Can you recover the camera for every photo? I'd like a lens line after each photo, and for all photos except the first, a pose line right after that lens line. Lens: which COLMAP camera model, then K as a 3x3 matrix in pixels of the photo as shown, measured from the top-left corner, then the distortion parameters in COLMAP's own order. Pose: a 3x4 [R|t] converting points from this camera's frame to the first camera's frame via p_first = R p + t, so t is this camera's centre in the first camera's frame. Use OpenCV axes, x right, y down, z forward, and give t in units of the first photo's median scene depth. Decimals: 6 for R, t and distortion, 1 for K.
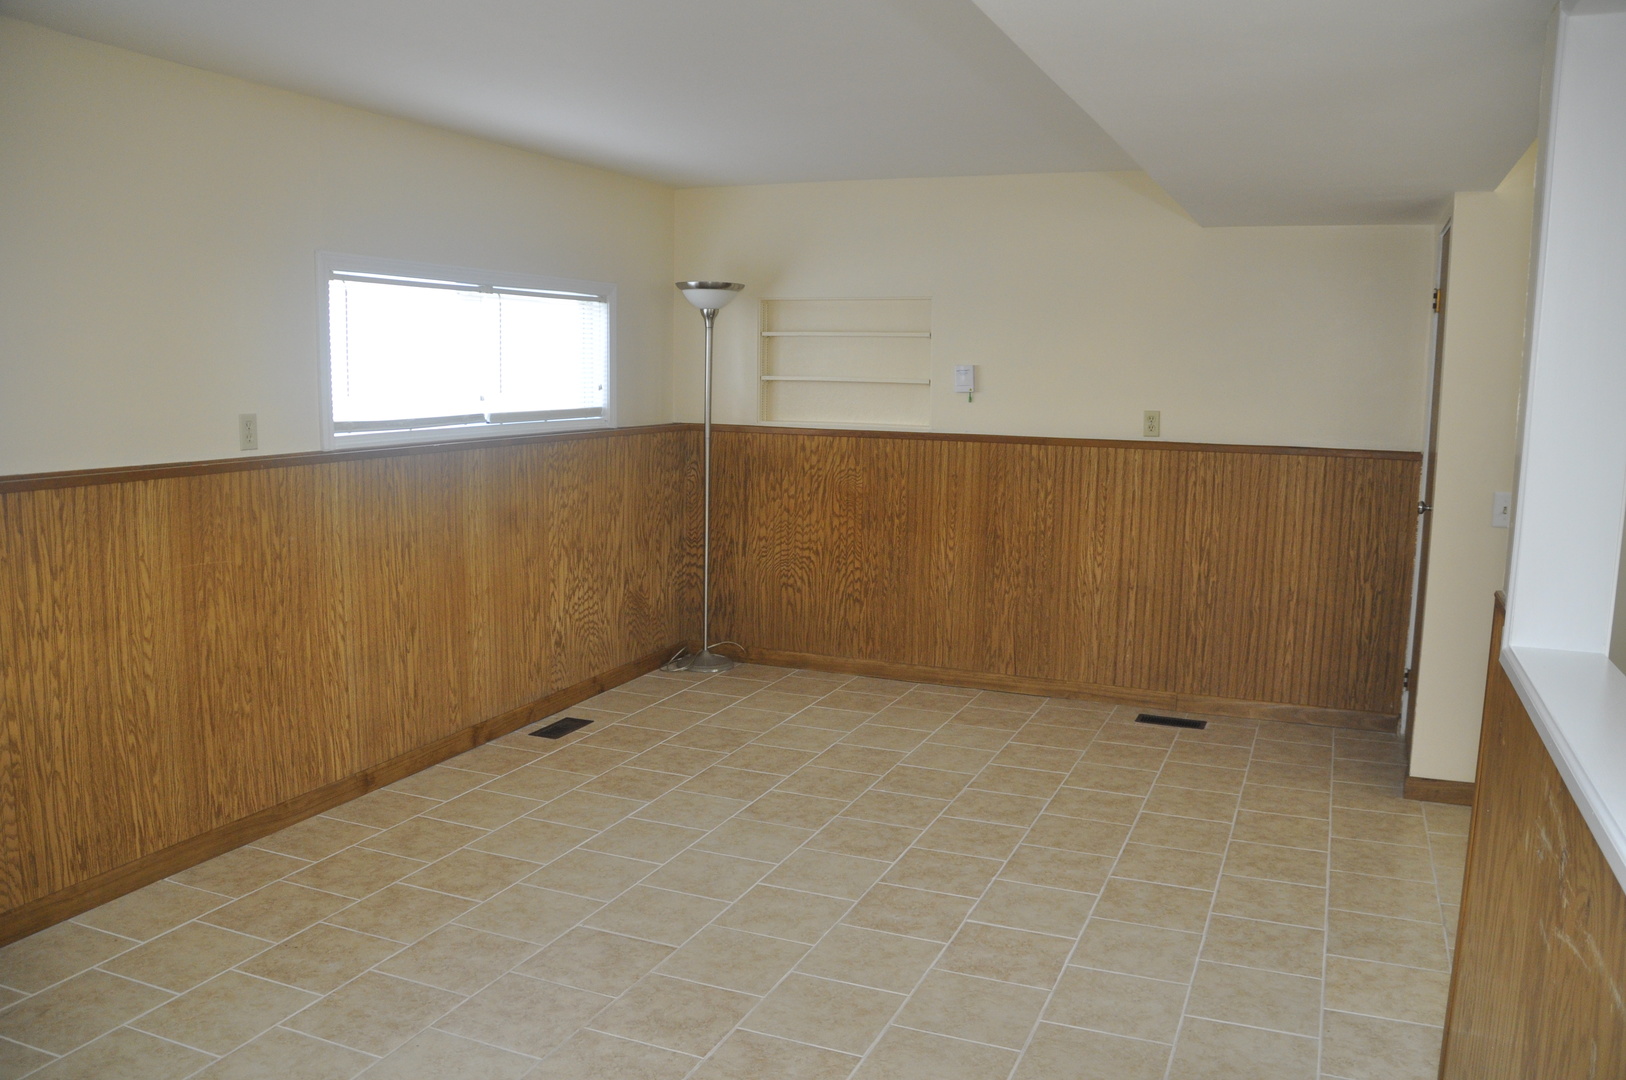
lens RADIAL K [[1292.9, 0, 812.9], [0, 1292.9, 563.9], [0, 0, 1]] dist [-0.174078, 0.138574]
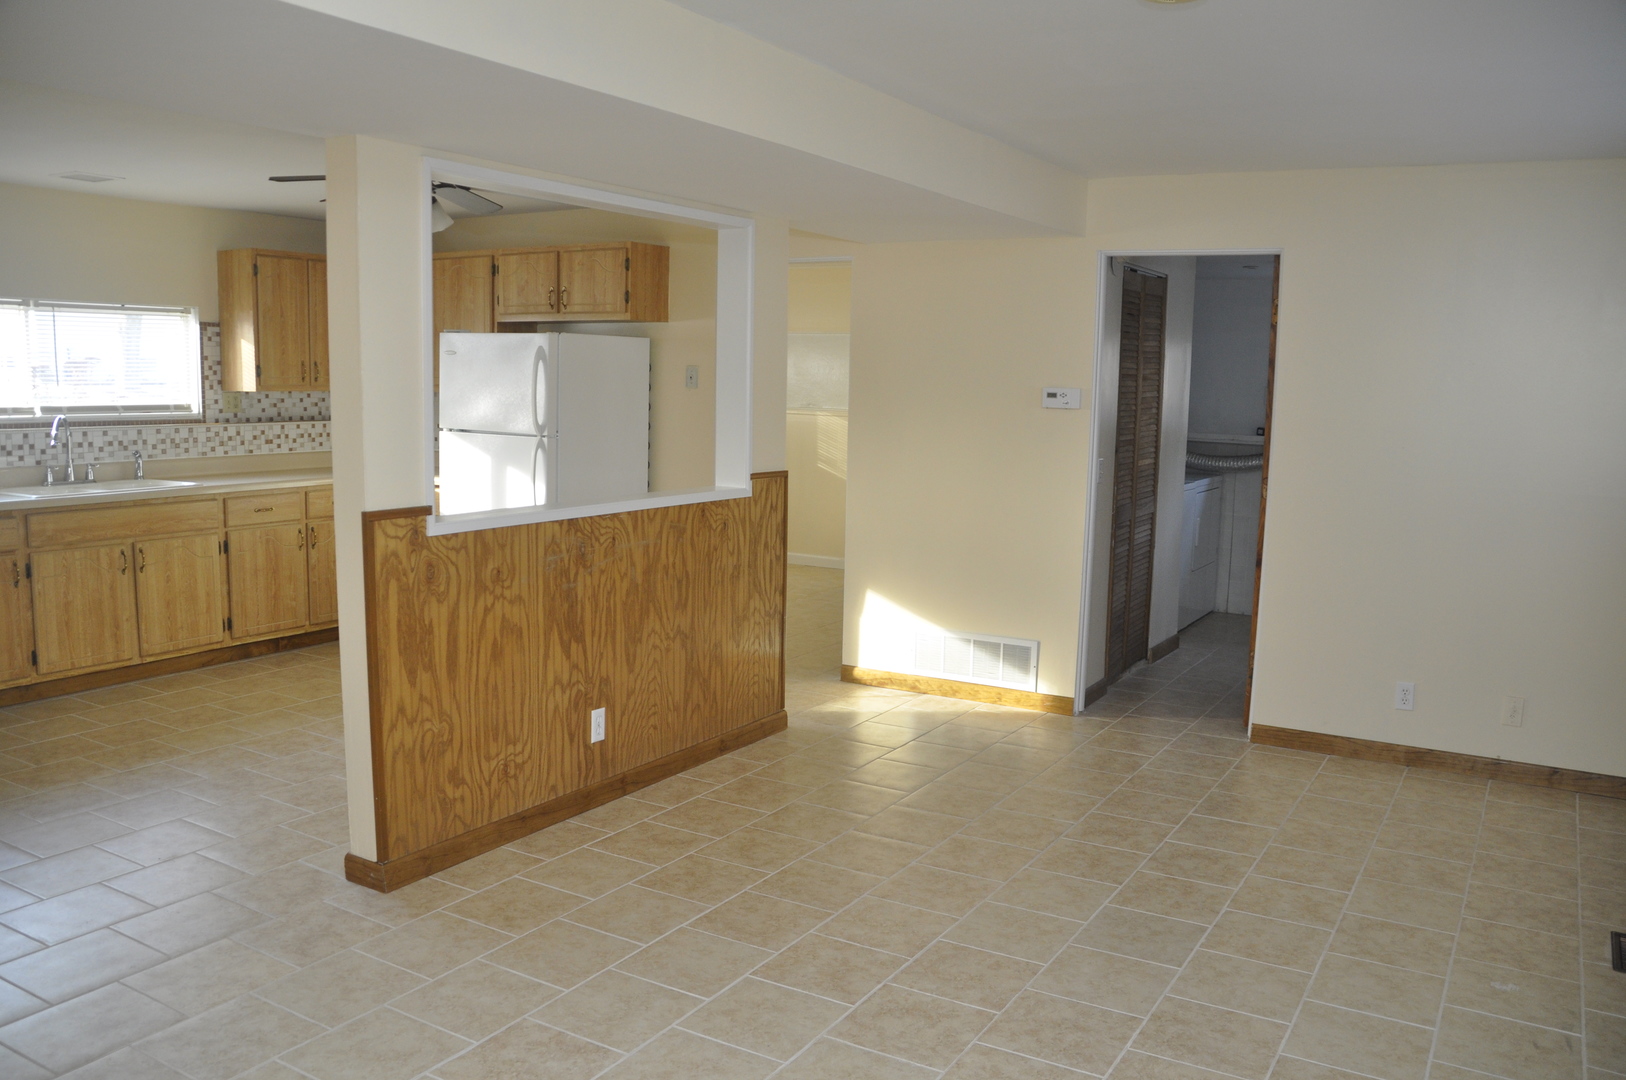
lens RADIAL K [[1292.9, 0, 812.9], [0, 1292.9, 563.9], [0, 0, 1]] dist [-0.174078, 0.138574]
pose [[-0.989597, -0.056400, 0.132352, -0.117512], [-0.015255, 0.955903, 0.293285, -0.240279], [-0.143057, 0.288215, -0.946819, 1.533189]]
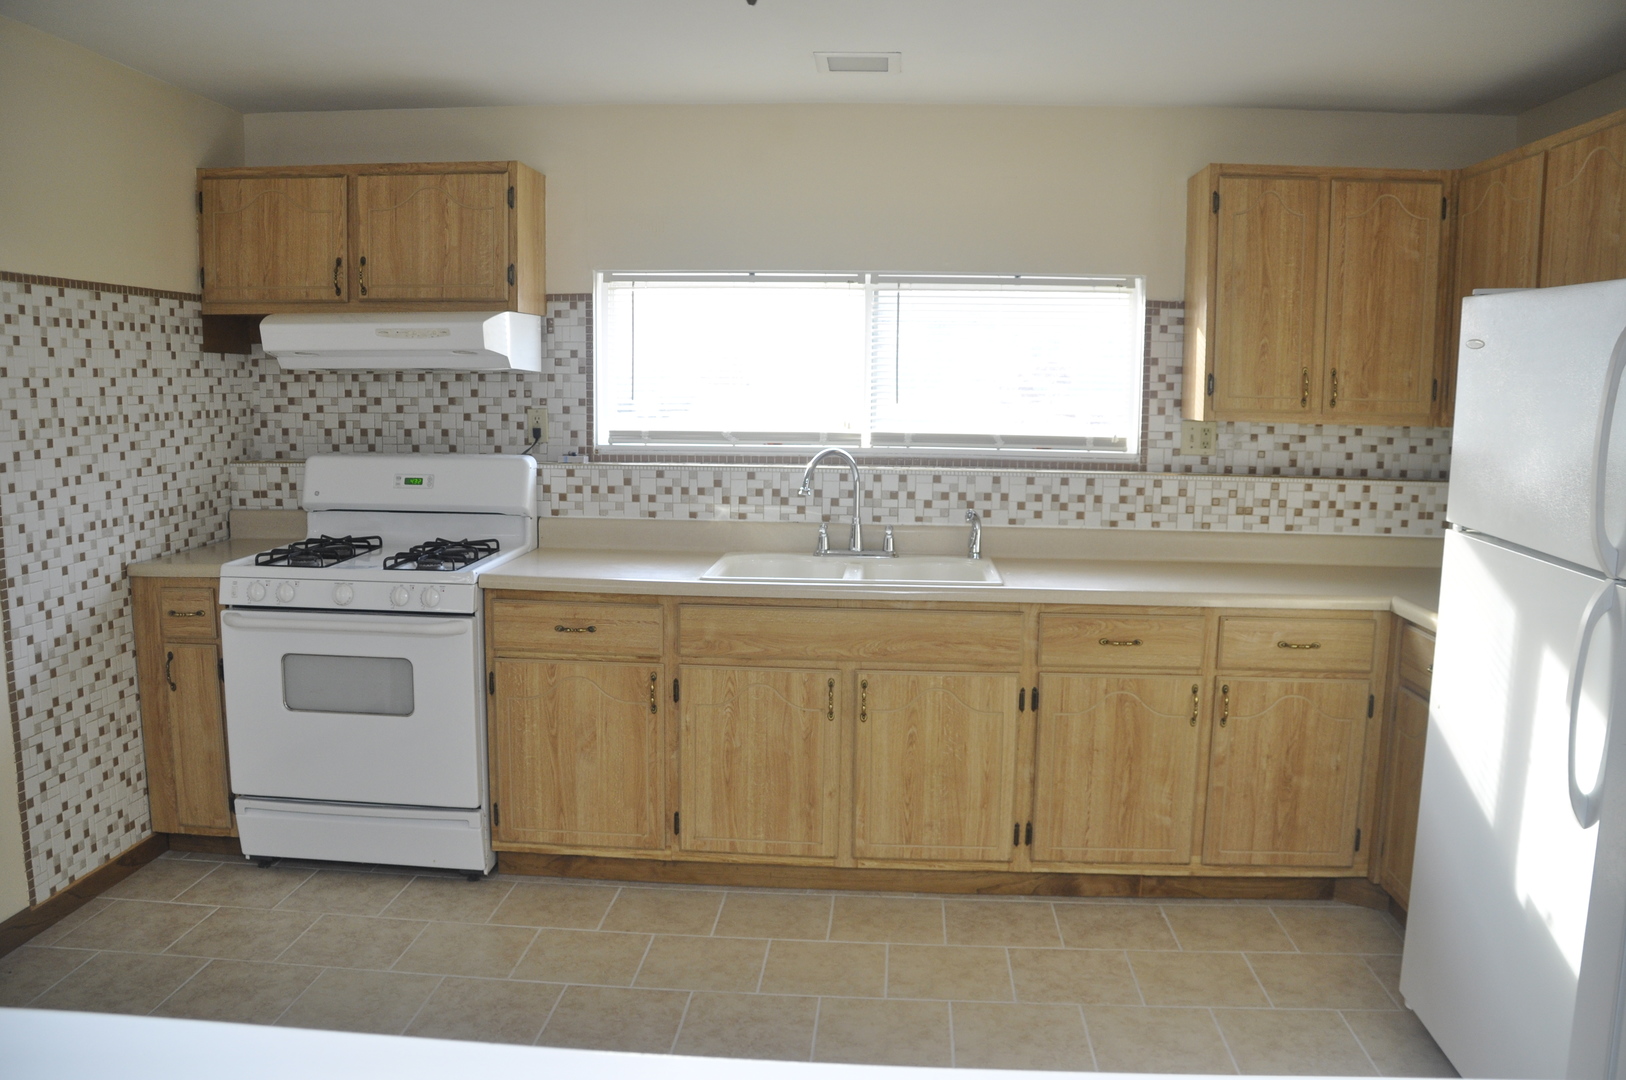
lens RADIAL K [[1289.3, 0, 814.7], [0, 1289.3, 554.6], [0, 0, 1]] dist [-0.173794, 0.129762]
pose [[-0.326442, -0.149074, 0.933388, 0.078777], [0.126183, 0.971773, 0.199336, -0.063071], [-0.936757, 0.182850, -0.298417, 0.413870]]
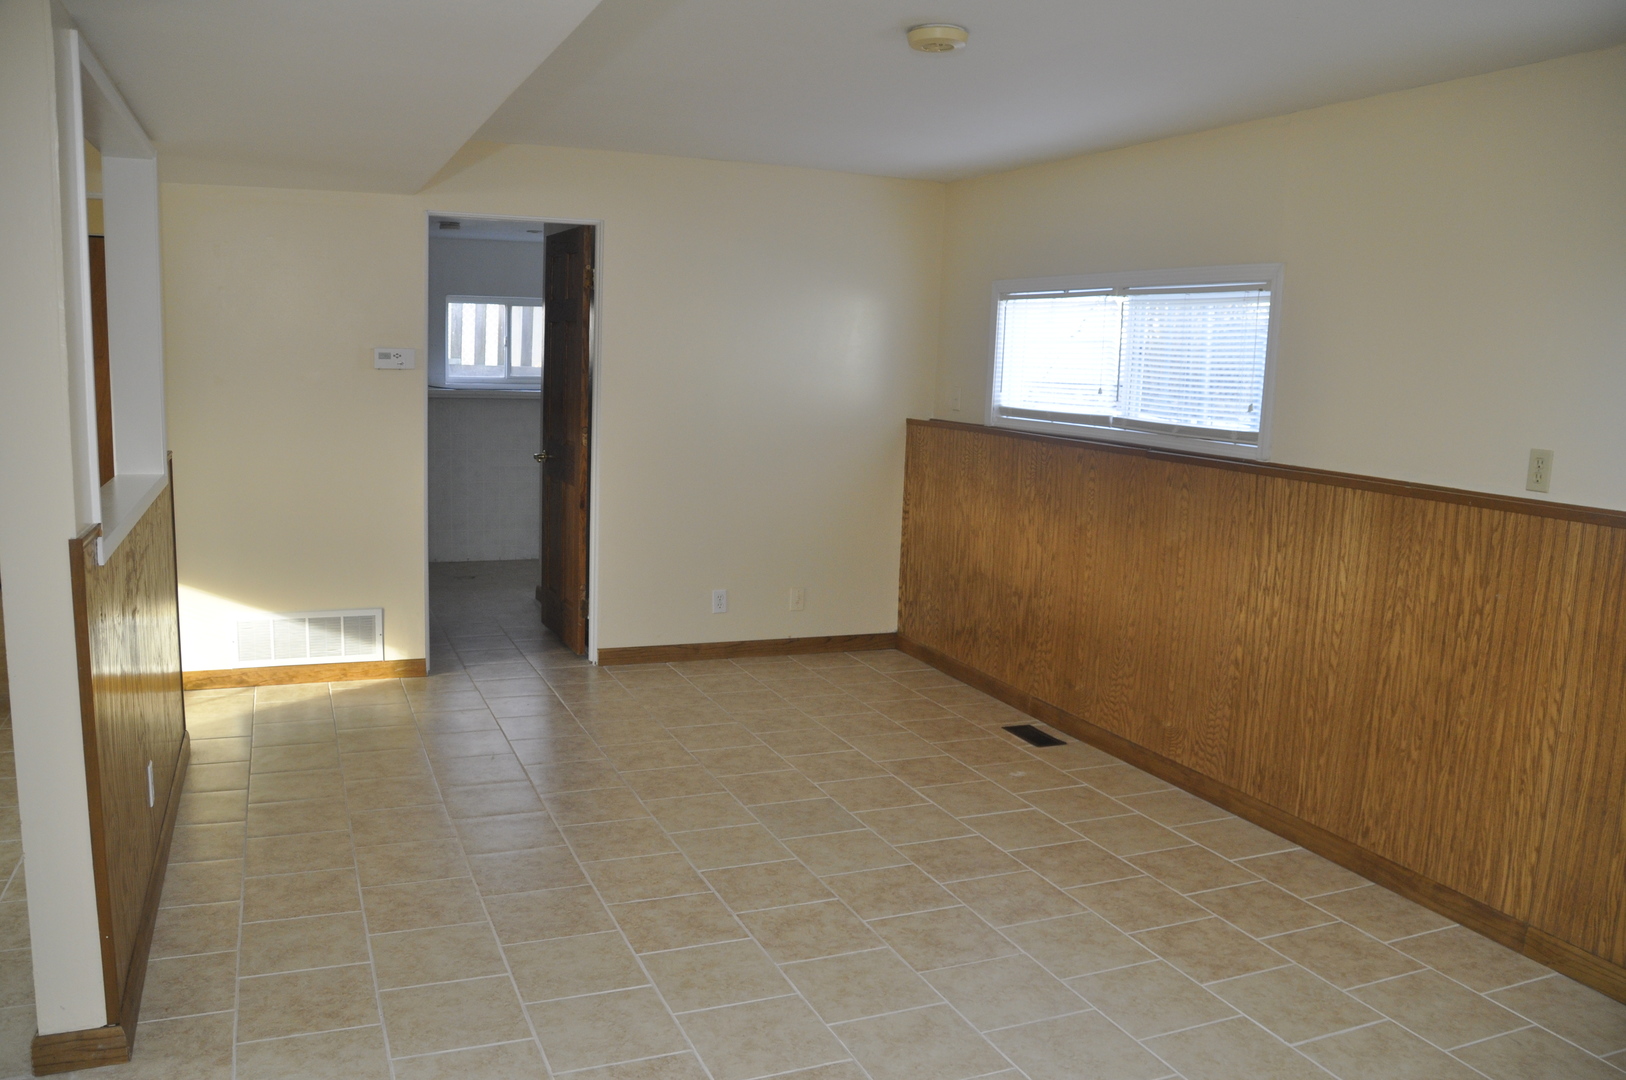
lens RADIAL K [[1289.3, 0, 814.7], [0, 1289.3, 554.6], [0, 0, 1]] dist [-0.173794, 0.129762]
pose [[-0.696555, 0.071707, -0.713911, 0.555629], [-0.152411, 0.957499, 0.244879, -0.202105], [0.701129, 0.279380, -0.656022, 1.362734]]
